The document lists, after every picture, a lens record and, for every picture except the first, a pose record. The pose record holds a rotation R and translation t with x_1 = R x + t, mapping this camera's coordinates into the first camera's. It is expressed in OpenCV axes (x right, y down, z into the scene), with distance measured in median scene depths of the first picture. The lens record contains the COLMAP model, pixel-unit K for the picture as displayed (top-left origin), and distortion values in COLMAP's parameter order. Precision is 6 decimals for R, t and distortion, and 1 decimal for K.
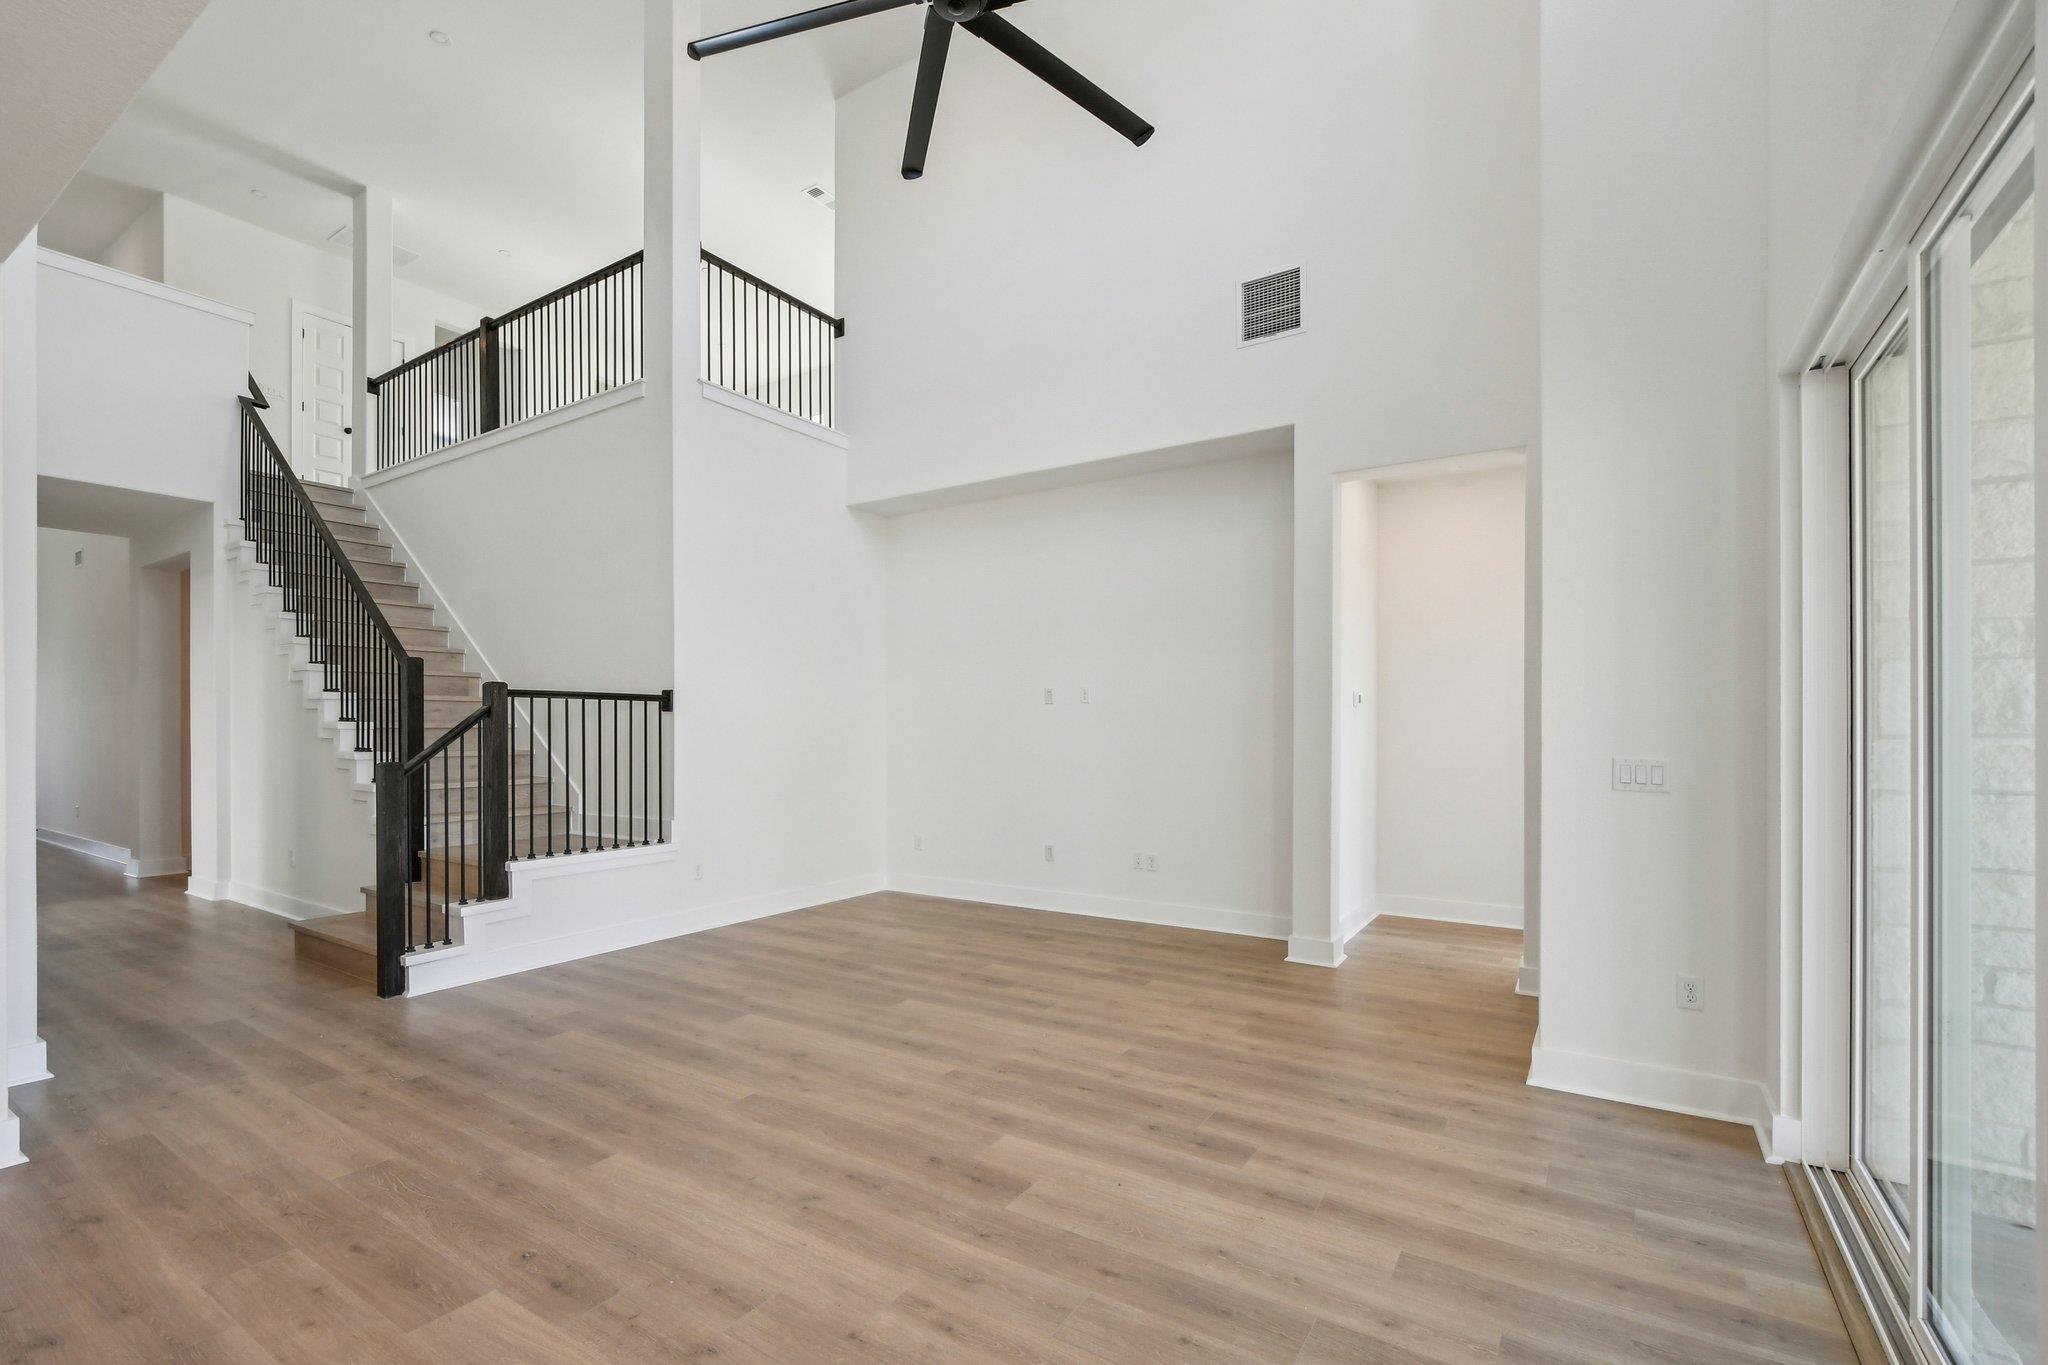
lens RADIAL K [[897.1, 0, 1018.6], [0, 897.1, 732.5], [0, 0, 1]] dist [-0.001852, -0.000581]
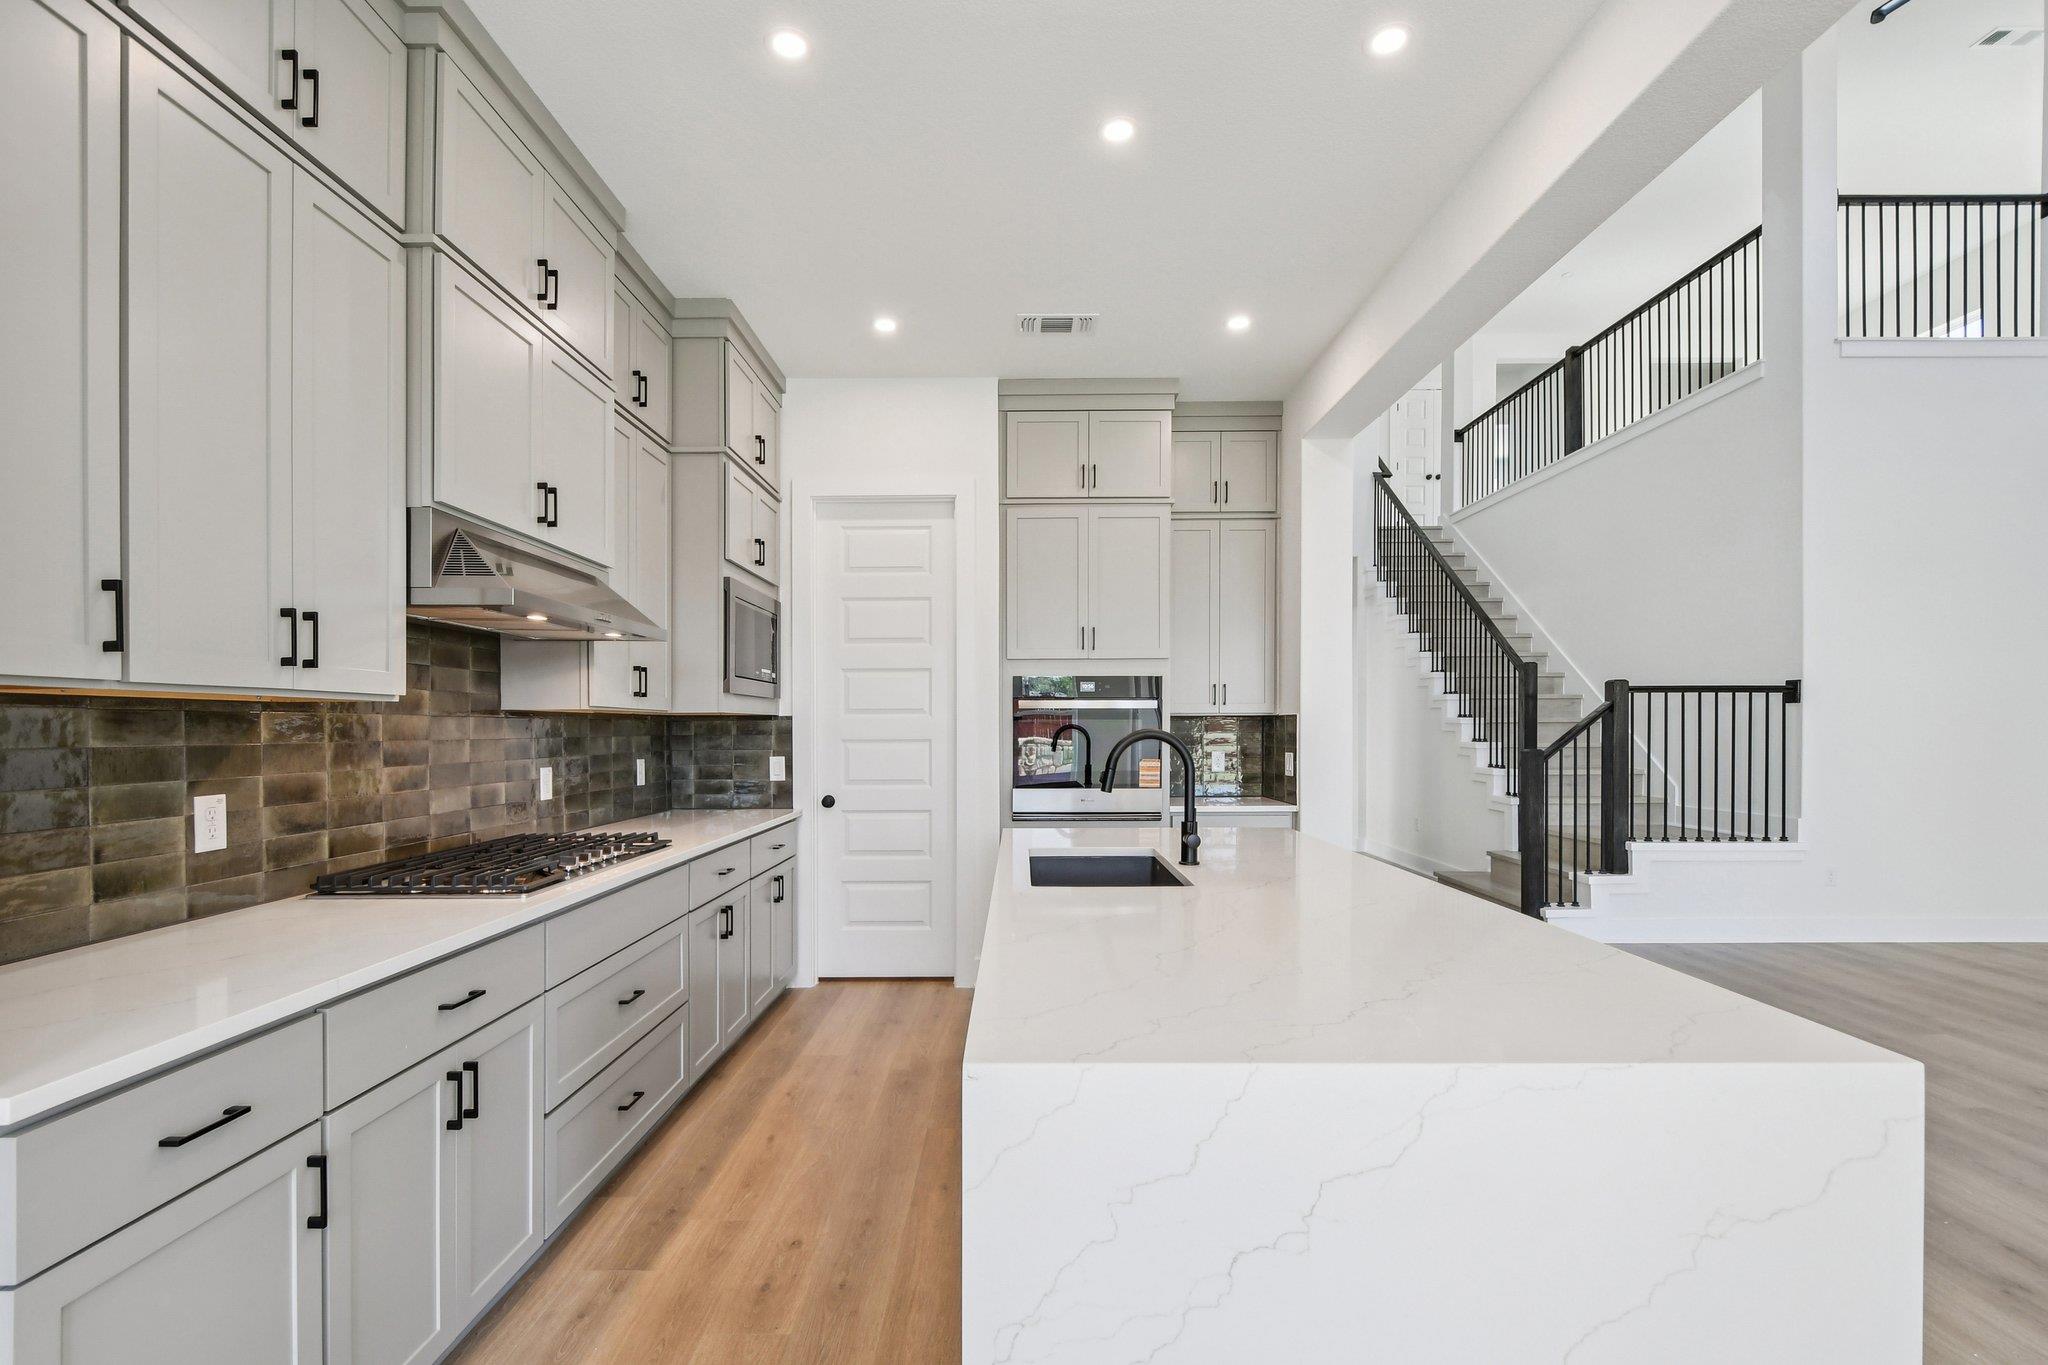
lens RADIAL K [[912.8, 0, 1020.8], [0, 912.8, 730.0], [0, 0, 1]] dist [0.001722, -0.000615]
pose [[0.543014, 0.000219, -0.839723, -0.028564], [-0.000374, 1.000000, 0.000019, 0.005973], [0.839723, 0.000304, 0.543014, -0.223756]]
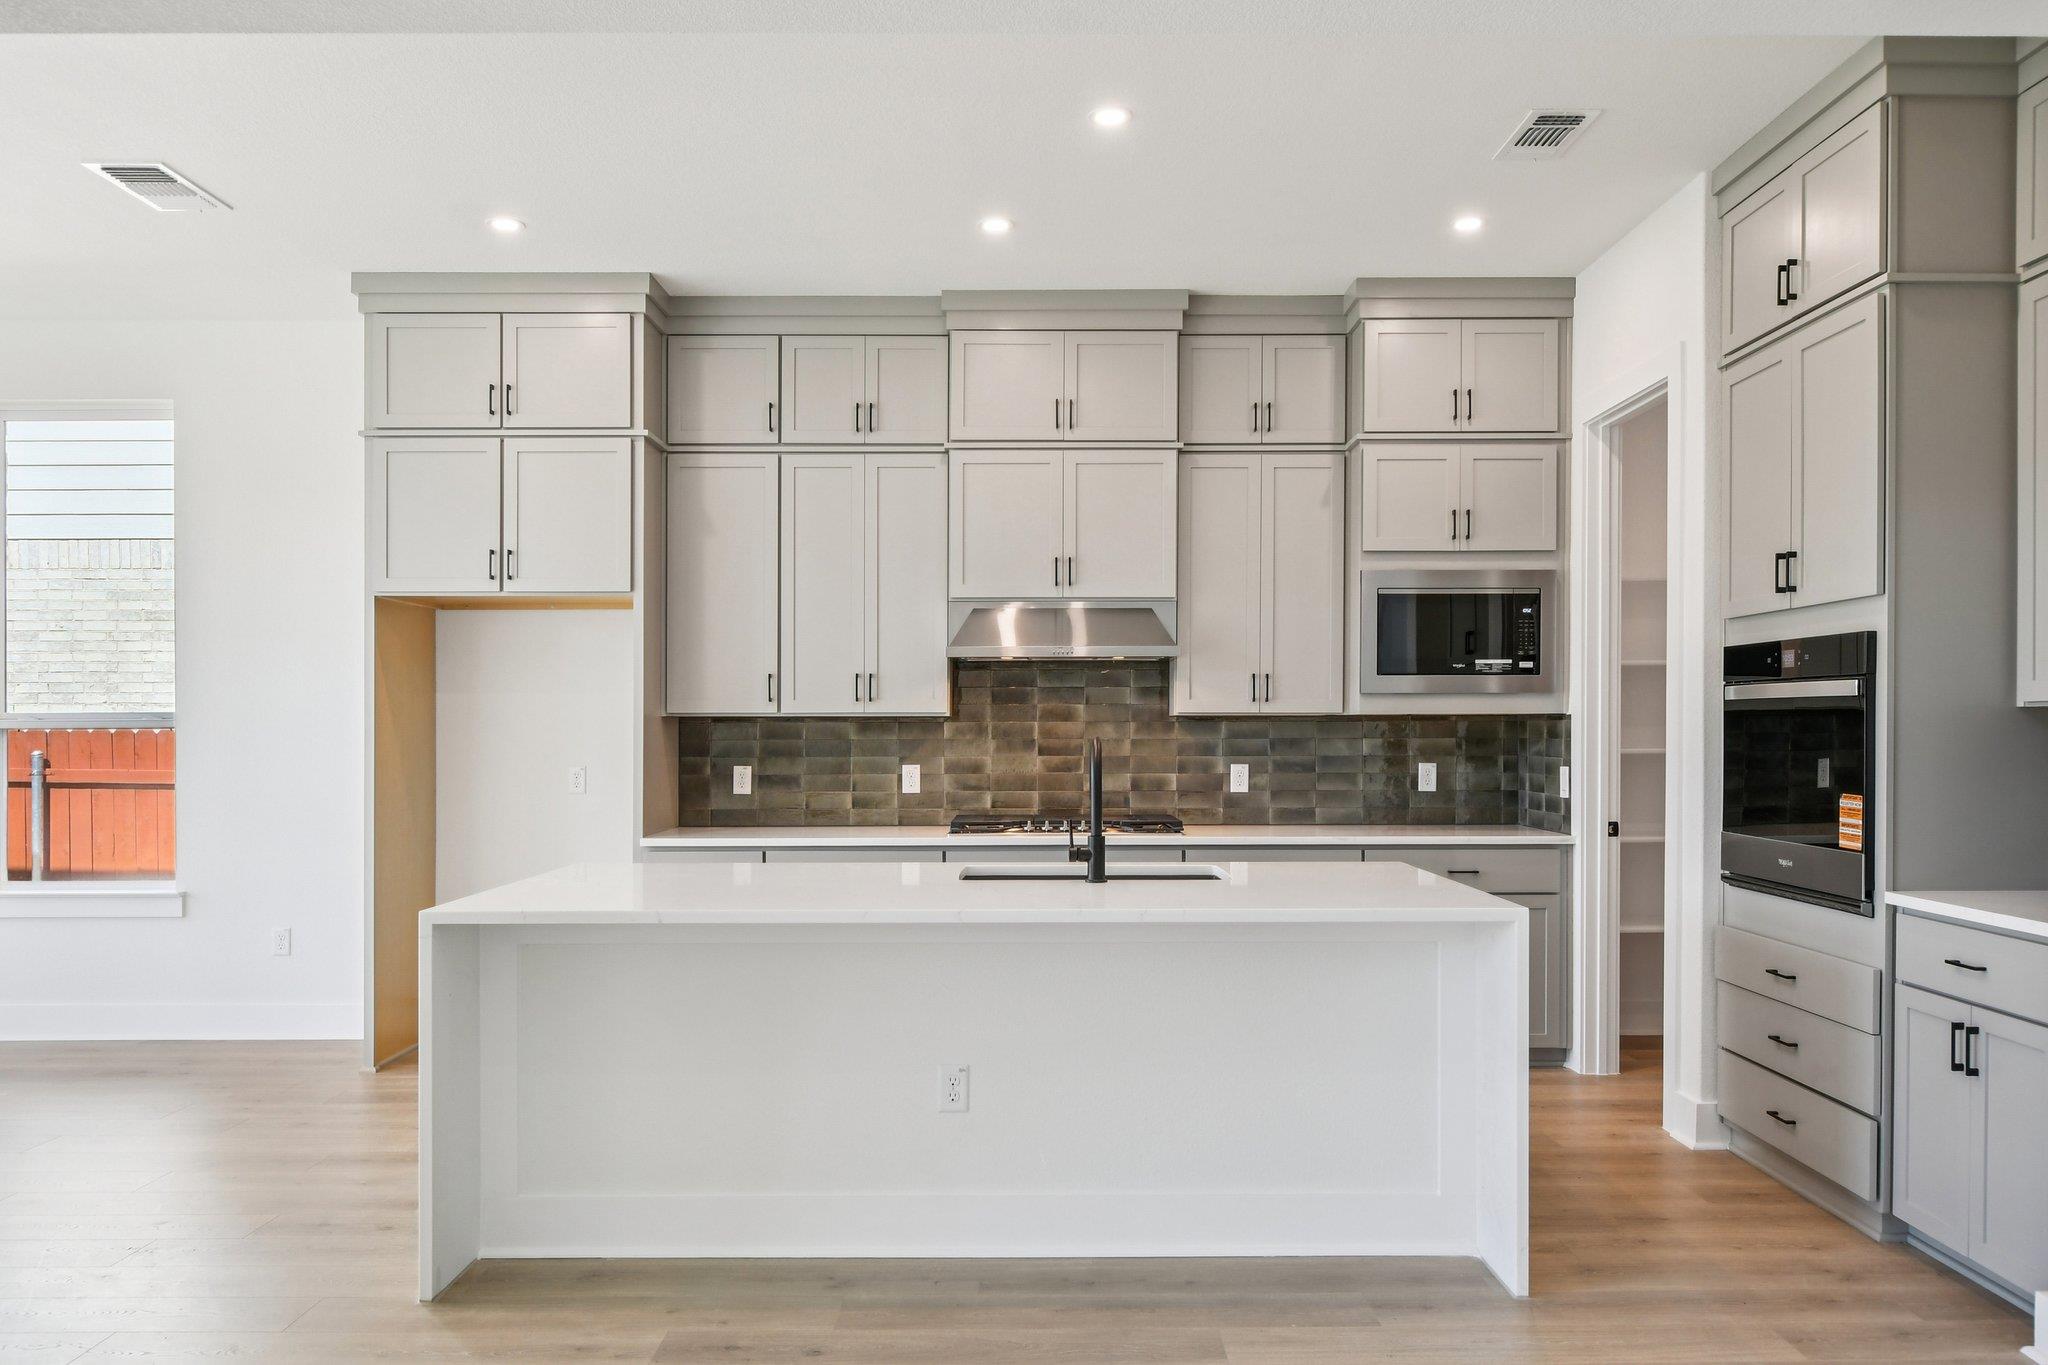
lens RADIAL K [[1450.4, 0, 1035.9], [0, 1450.4, 736.3], [0, 0, 1]] dist [0.000756, 0.000570]
pose [[-0.838421, 0.004765, -0.545002, 0.030936], [-0.000328, 0.999957, 0.009248, -0.001166], [0.545023, 0.007933, -0.838384, 0.731194]]
